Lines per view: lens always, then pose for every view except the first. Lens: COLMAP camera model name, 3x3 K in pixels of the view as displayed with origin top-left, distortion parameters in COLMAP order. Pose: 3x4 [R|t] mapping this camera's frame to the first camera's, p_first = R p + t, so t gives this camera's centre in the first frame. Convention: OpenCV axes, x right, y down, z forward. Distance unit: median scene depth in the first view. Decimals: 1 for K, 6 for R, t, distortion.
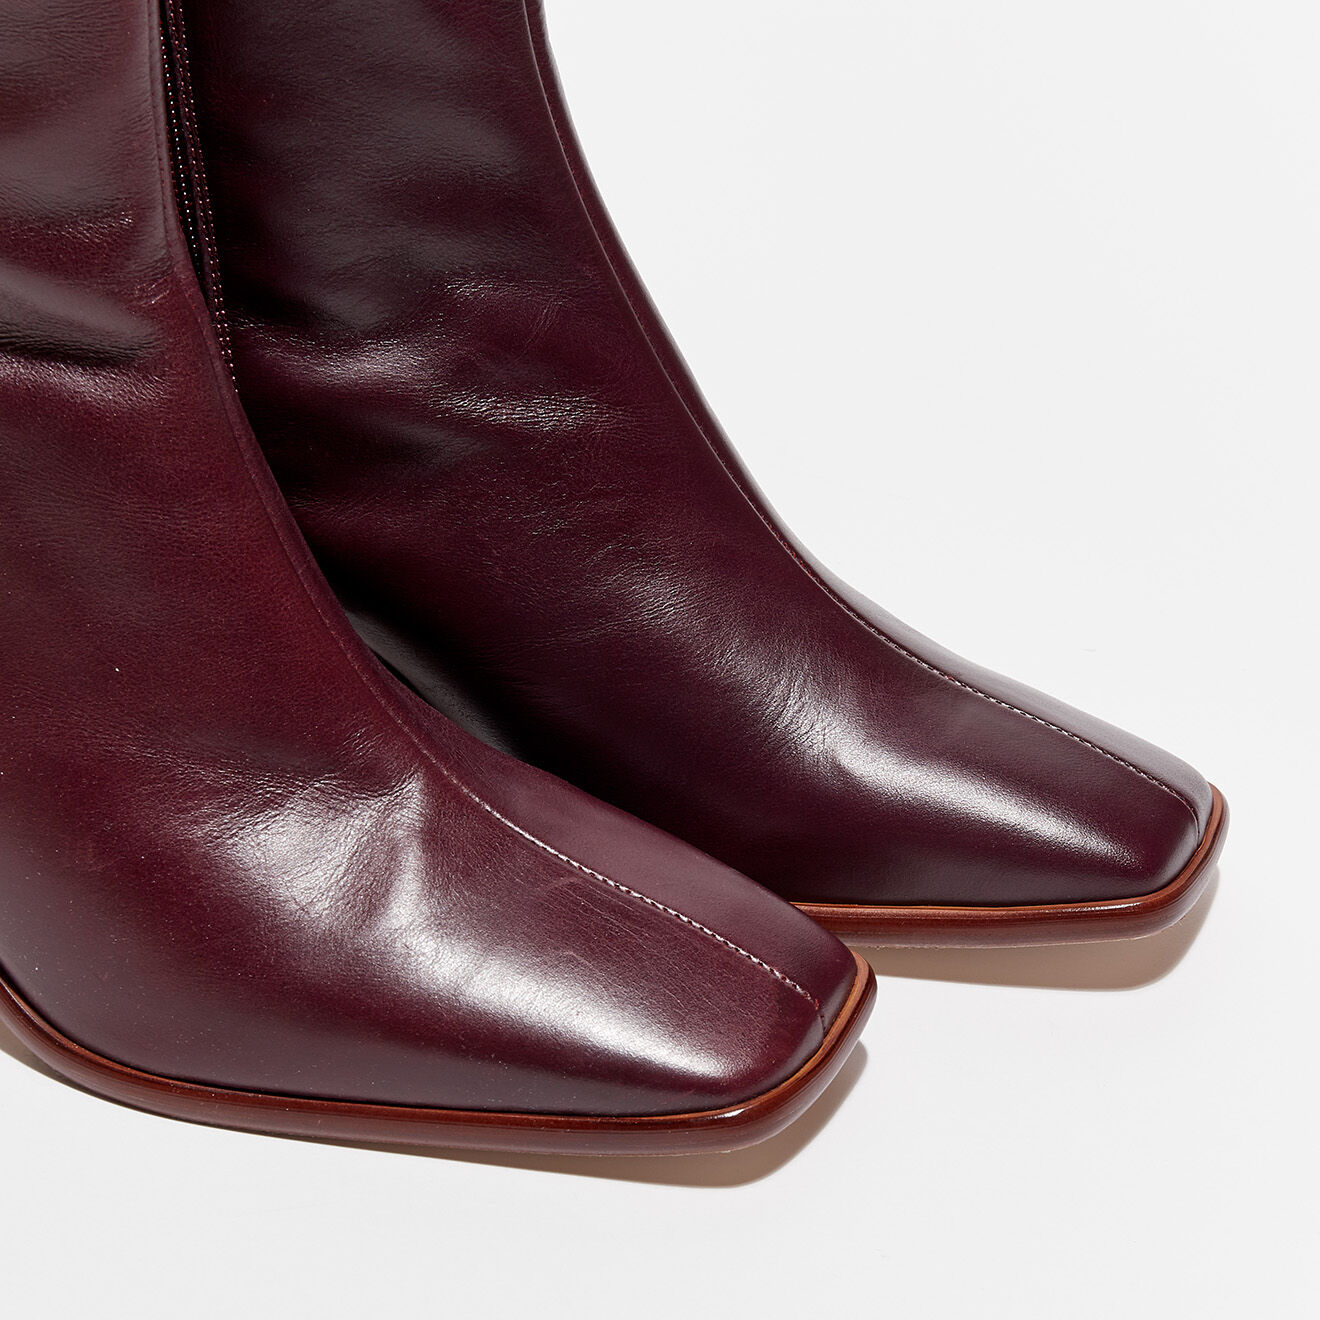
lens RADIAL K [[3946.4, 0, 665.0], [0, 3946.4, 656.4], [0, 0, 1]] dist [0.194065, 0.000000]
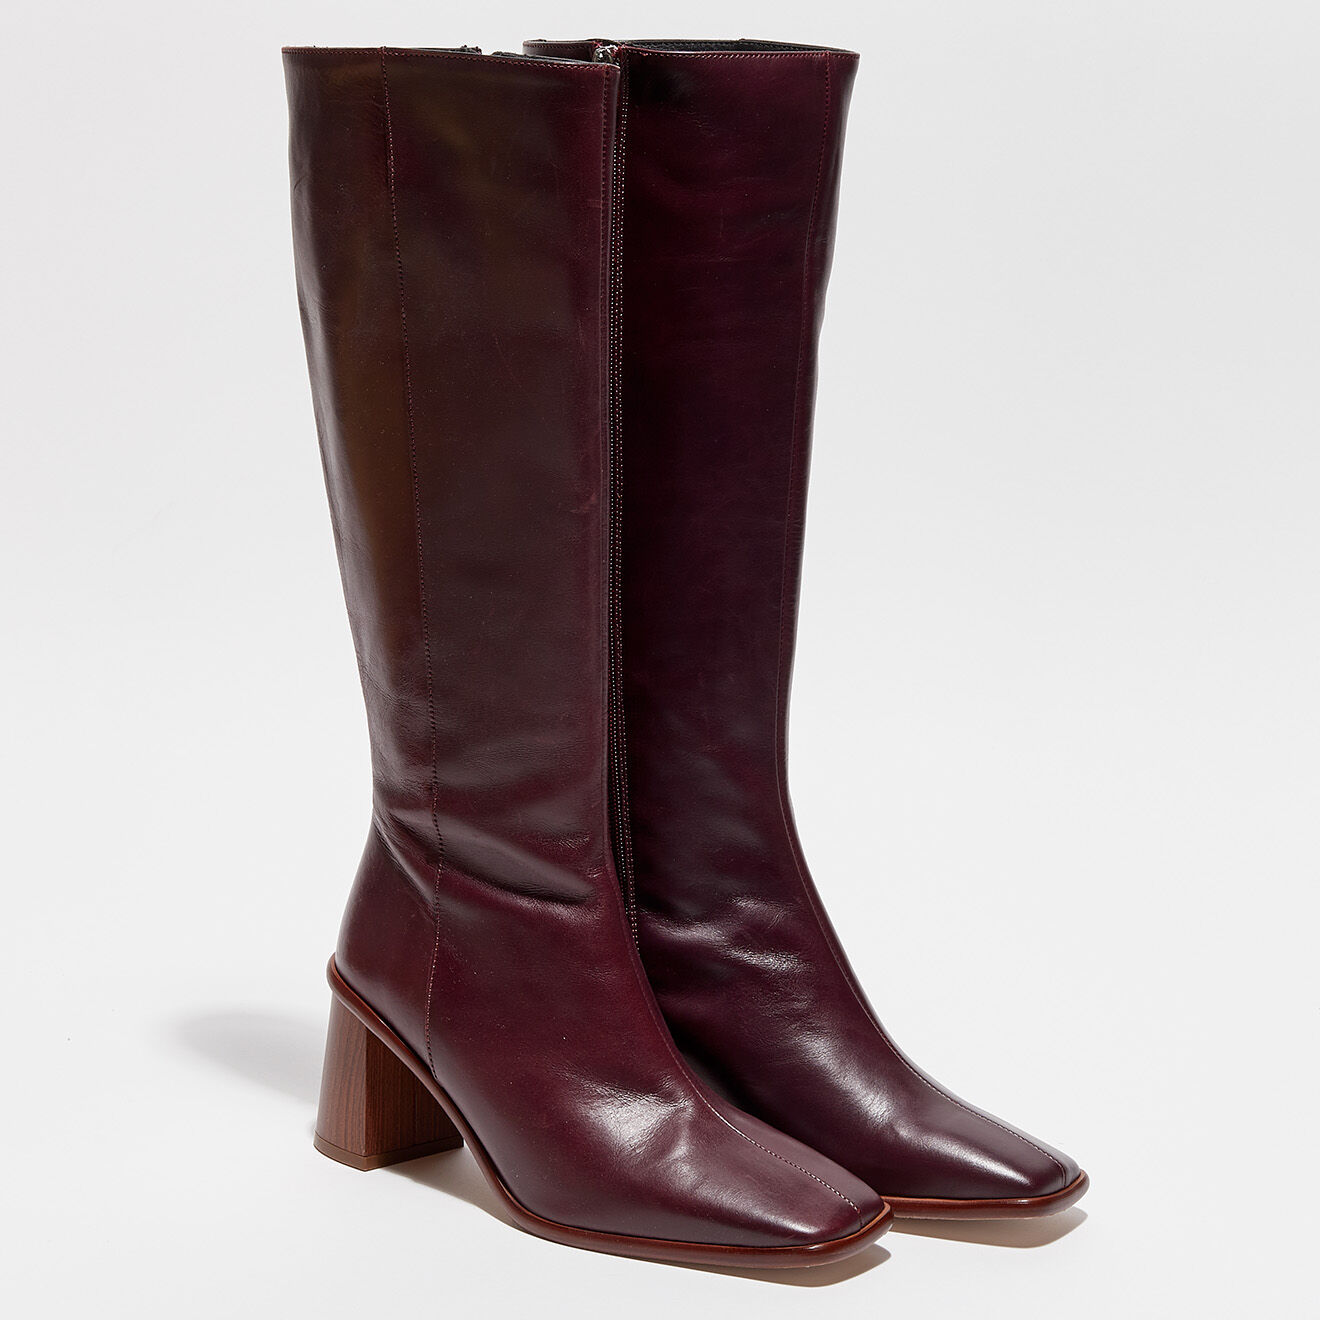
lens RADIAL K [[2490.0, 0, 657.4], [0, 2490.0, 660.5], [0, 0, 1]] dist [0.060282, 0.000000]
pose [[0.985156, 0.051404, -0.163784, 0.129698], [-0.096444, 0.955036, -0.280367, 0.180796], [0.142008, 0.292001, 0.945817, -0.387085]]
